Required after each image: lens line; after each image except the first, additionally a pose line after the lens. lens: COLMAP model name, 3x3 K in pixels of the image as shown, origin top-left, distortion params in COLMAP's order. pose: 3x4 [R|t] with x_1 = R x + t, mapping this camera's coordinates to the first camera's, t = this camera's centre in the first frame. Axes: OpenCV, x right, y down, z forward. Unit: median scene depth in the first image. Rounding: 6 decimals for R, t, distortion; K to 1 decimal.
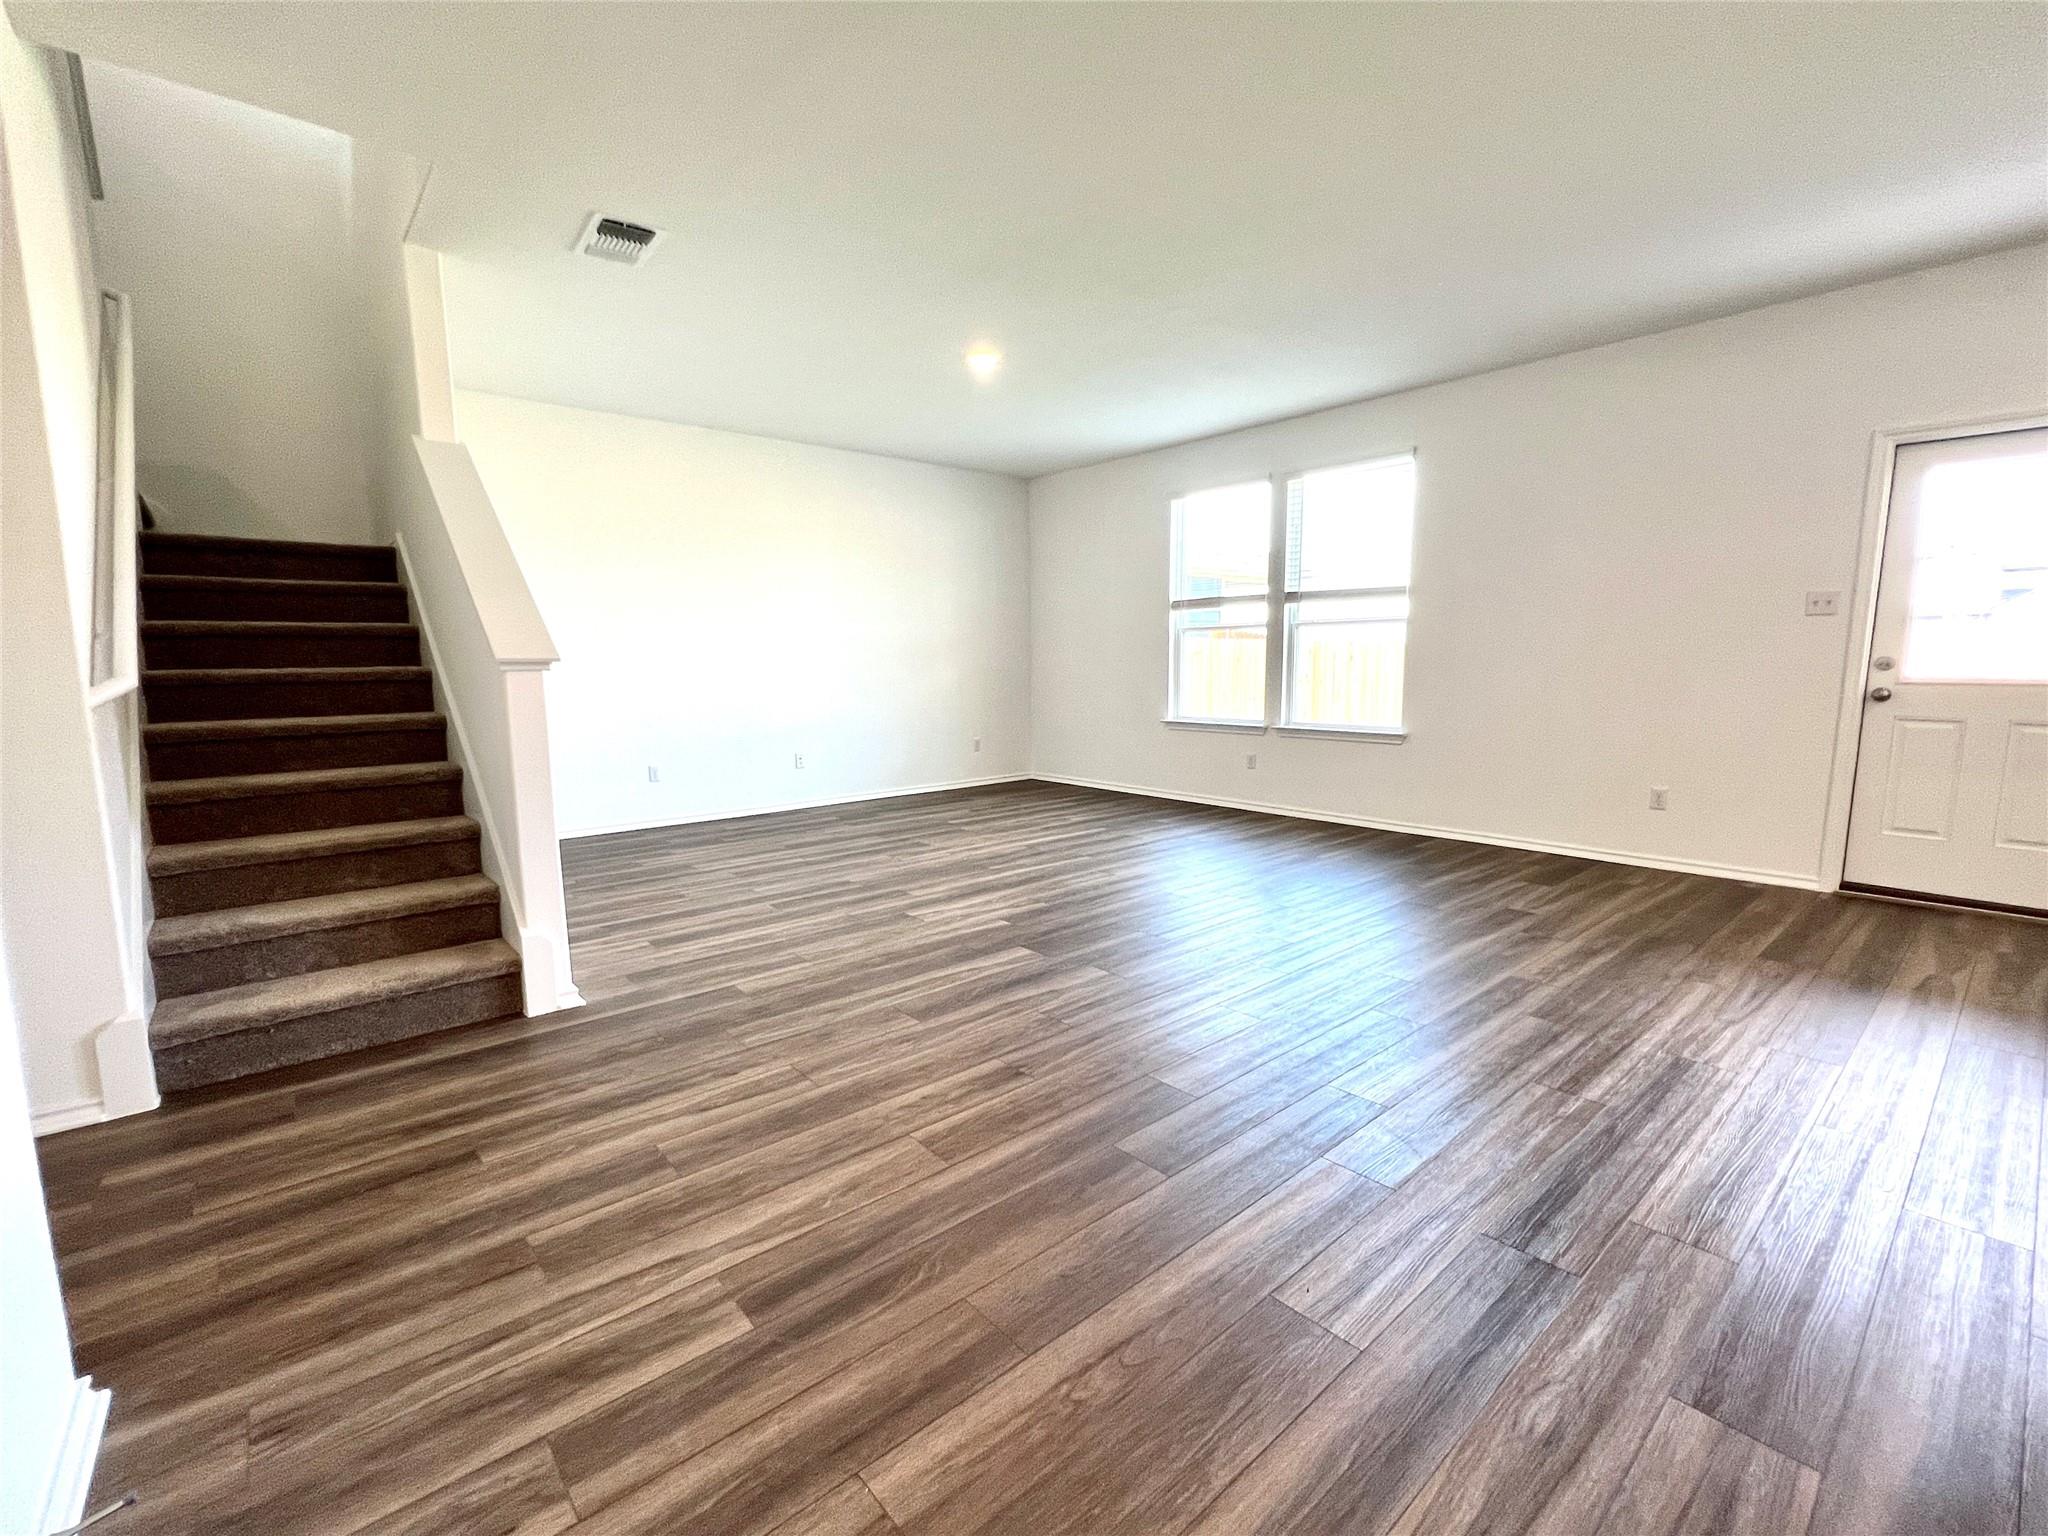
lens RADIAL K [[914.3, 0, 1015.5], [0, 914.3, 770.4], [0, 0, 1]] dist [0.003109, 0.001450]
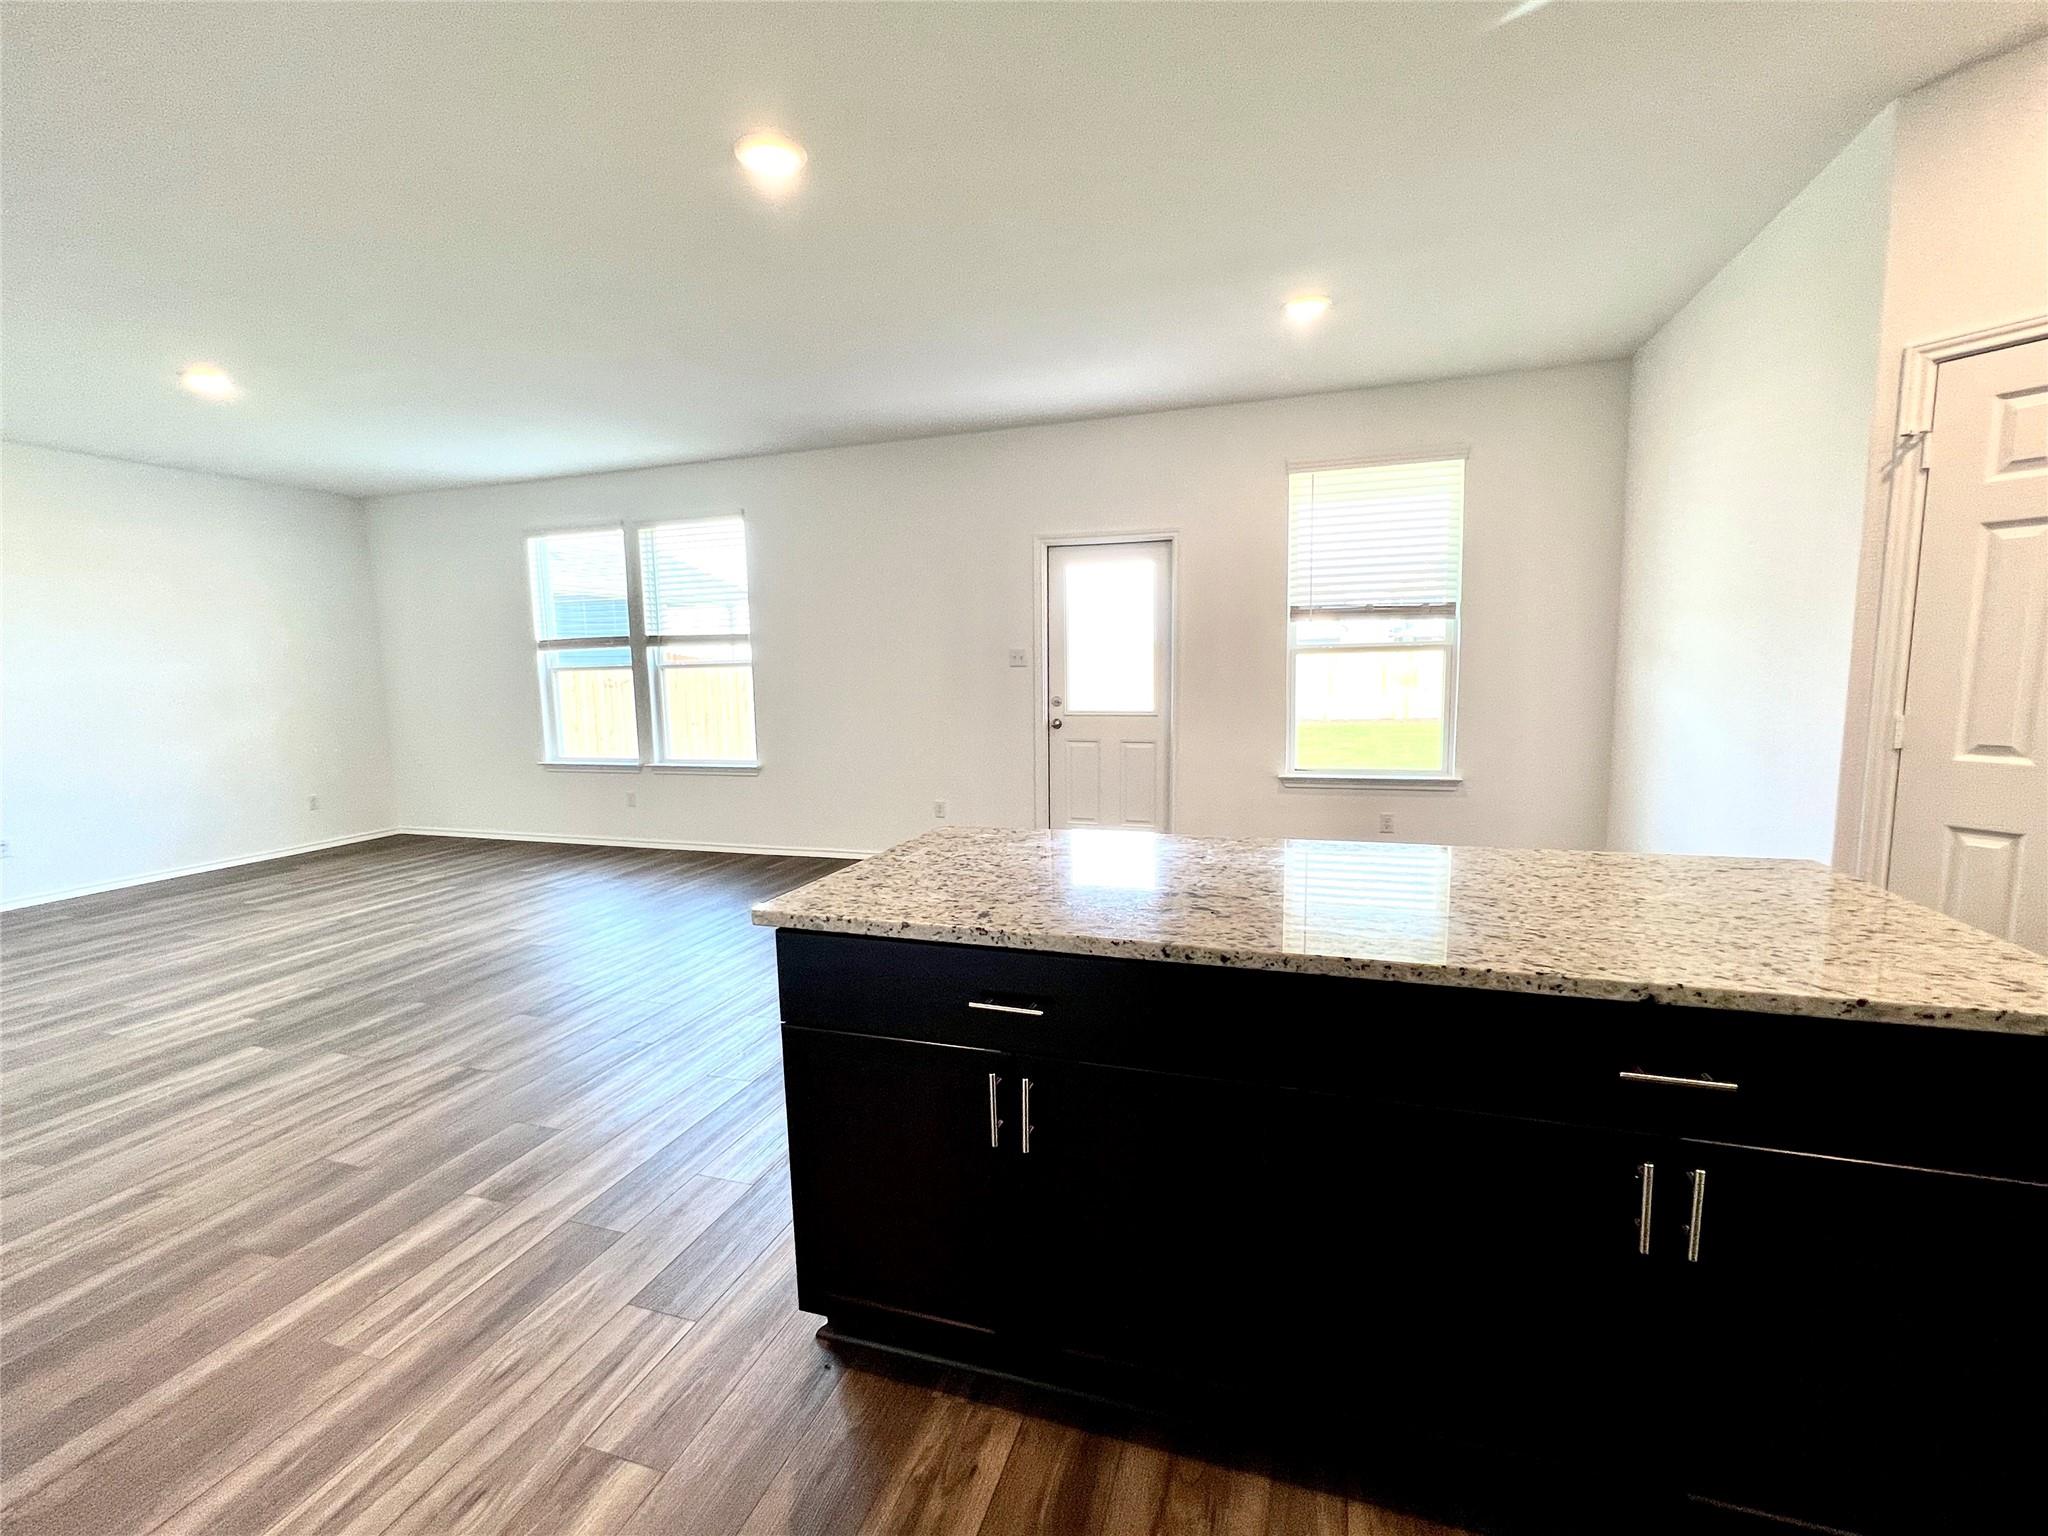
lens RADIAL K [[914.3, 0, 1032.5], [0, 914.3, 775.9], [0, 0, 1]] dist [0.003109, 0.001450]
pose [[0.859641, -0.074811, 0.505391, 0.170390], [0.076725, 0.996906, 0.017062, -0.025215], [-0.505104, 0.024109, 0.862722, -0.148928]]
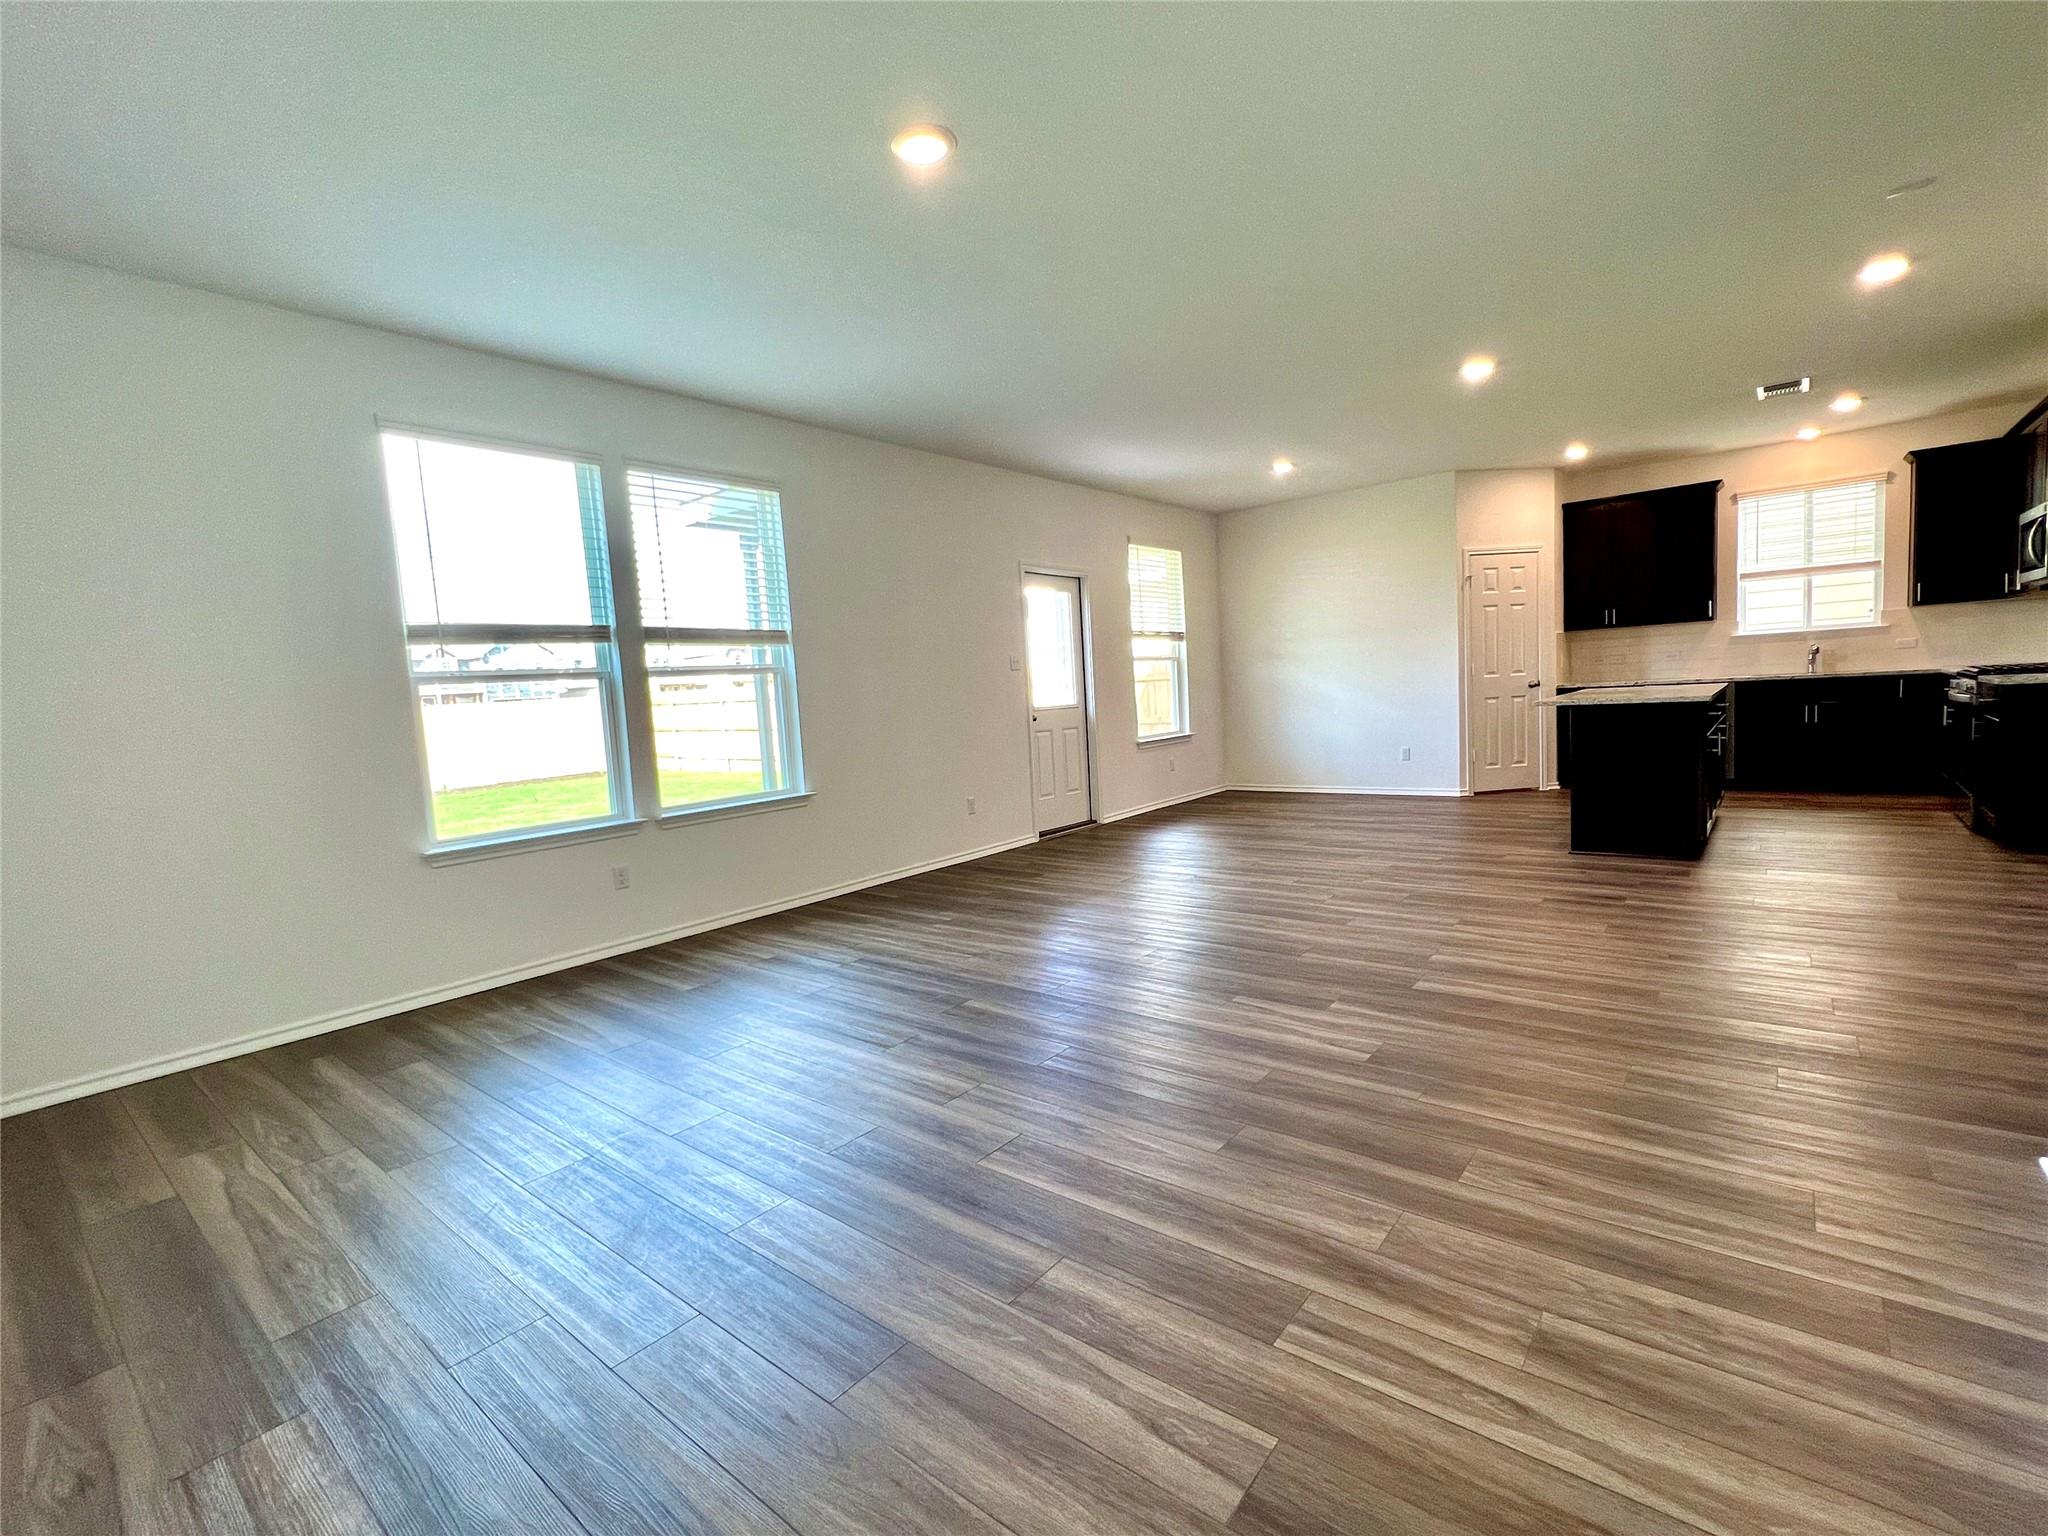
lens RADIAL K [[914.3, 0, 1056.1], [0, 914.3, 794.2], [0, 0, 1]] dist [0.003109, 0.001450]
pose [[-0.203478, -0.096652, 0.974297, -0.580796], [0.178741, 0.974725, 0.134024, -0.135265], [-0.962626, 0.201418, -0.181060, 1.063219]]
